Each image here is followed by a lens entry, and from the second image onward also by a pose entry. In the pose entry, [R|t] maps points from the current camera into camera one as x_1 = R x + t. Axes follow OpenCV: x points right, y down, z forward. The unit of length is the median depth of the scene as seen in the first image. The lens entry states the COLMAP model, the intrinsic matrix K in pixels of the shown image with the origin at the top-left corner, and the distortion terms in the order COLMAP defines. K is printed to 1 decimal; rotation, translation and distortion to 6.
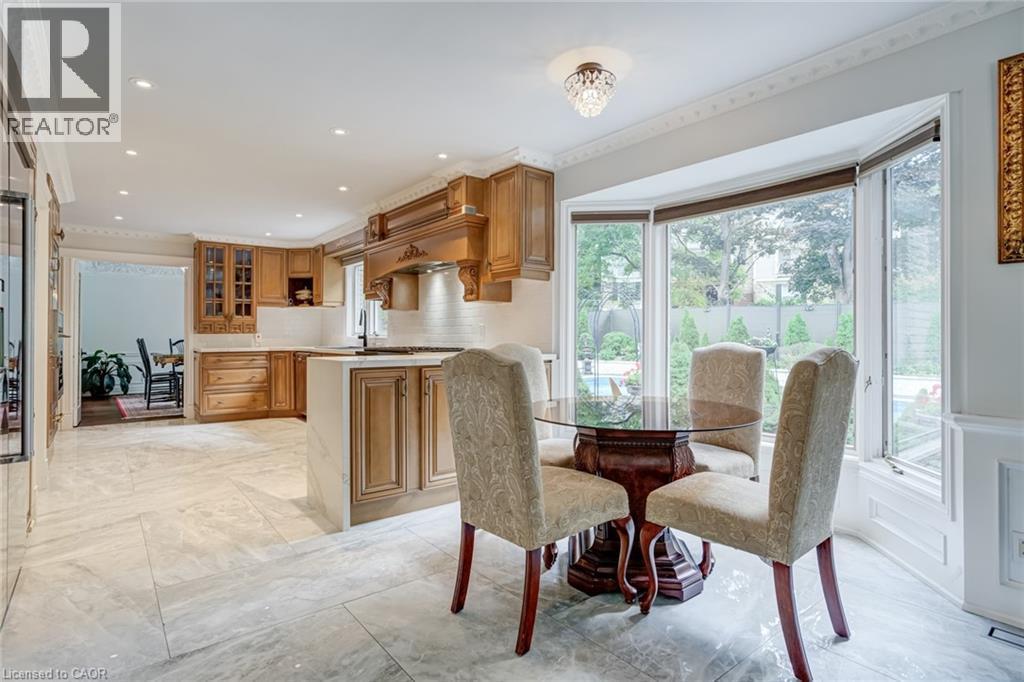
lens RADIAL K [[531.9, 0, 493.2], [0, 531.9, 332.3], [0, 0, 1]] dist [-0.006305, 0.001751]
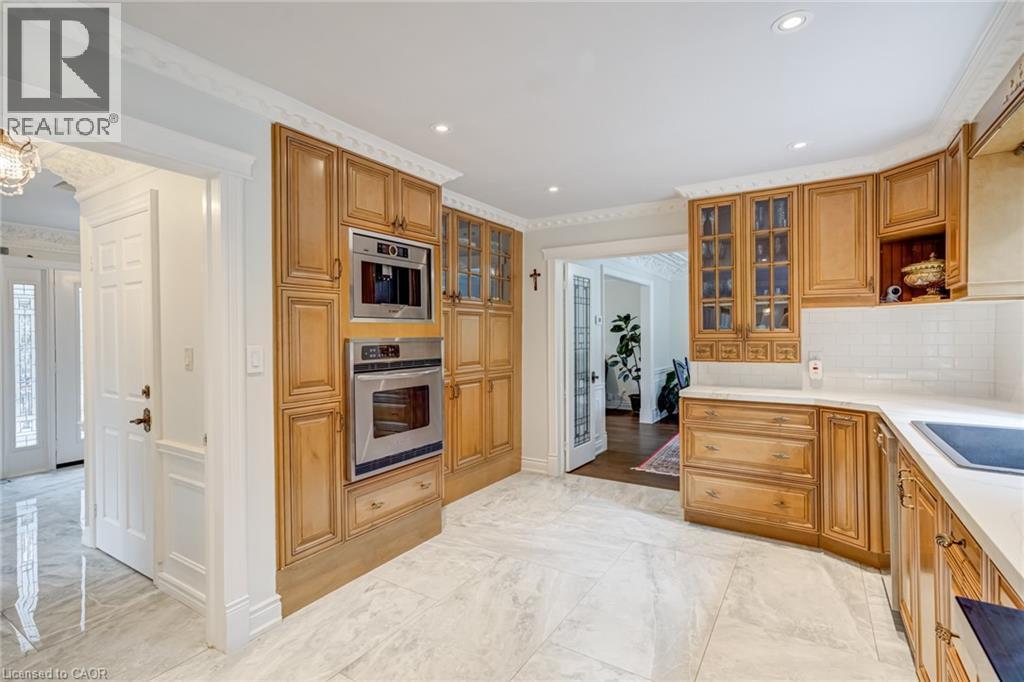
lens RADIAL K [[487.6, 0, 507.0], [0, 487.6, 335.2], [0, 0, 1]] dist [0.005440, 0.003974]
pose [[0.353560, 0.006073, -0.935392, -0.123347], [0.012499, 0.999859, 0.011216, -0.033293], [0.935328, -0.015657, 0.353434, 0.605922]]
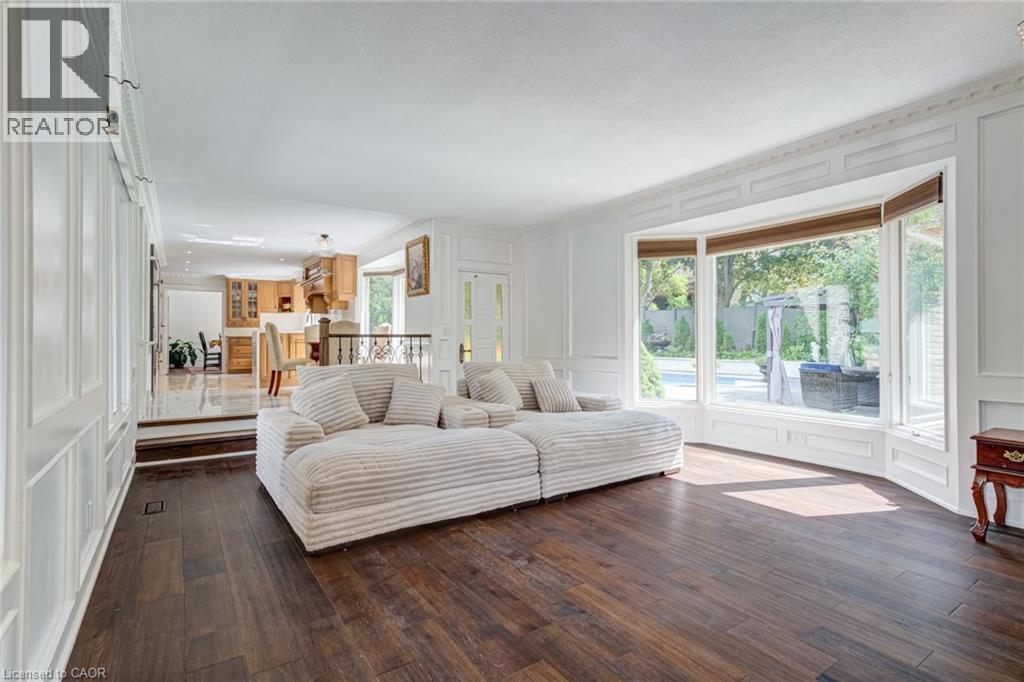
lens RADIAL K [[487.6, 0, 488.7], [0, 487.6, 334.8], [0, 0, 1]] dist [0.005440, 0.003974]
pose [[0.997173, -0.005506, -0.074944, 0.486317], [0.005248, 0.999980, -0.003633, 0.039105], [0.074963, 0.003230, 0.997181, -0.647582]]
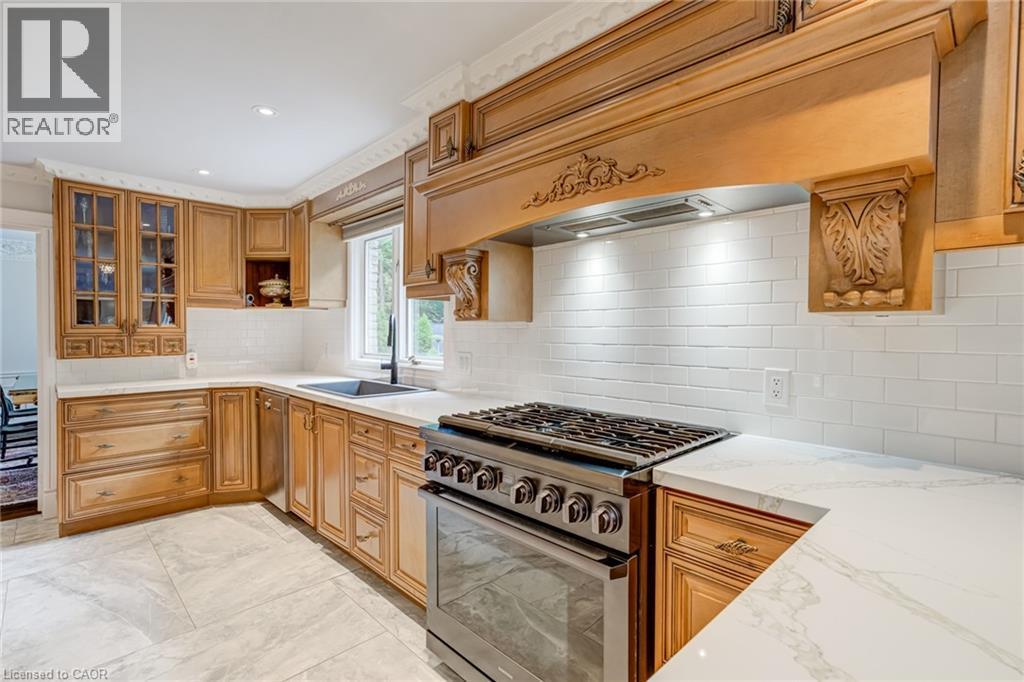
lens RADIAL K [[487.6, 0, 510.8], [0, 487.6, 338.8], [0, 0, 1]] dist [0.005440, 0.003974]
pose [[0.992565, 0.001782, 0.121703, -0.171973], [-0.004486, 0.999749, 0.021950, -0.028935], [-0.121633, -0.022333, 0.992324, 0.457594]]
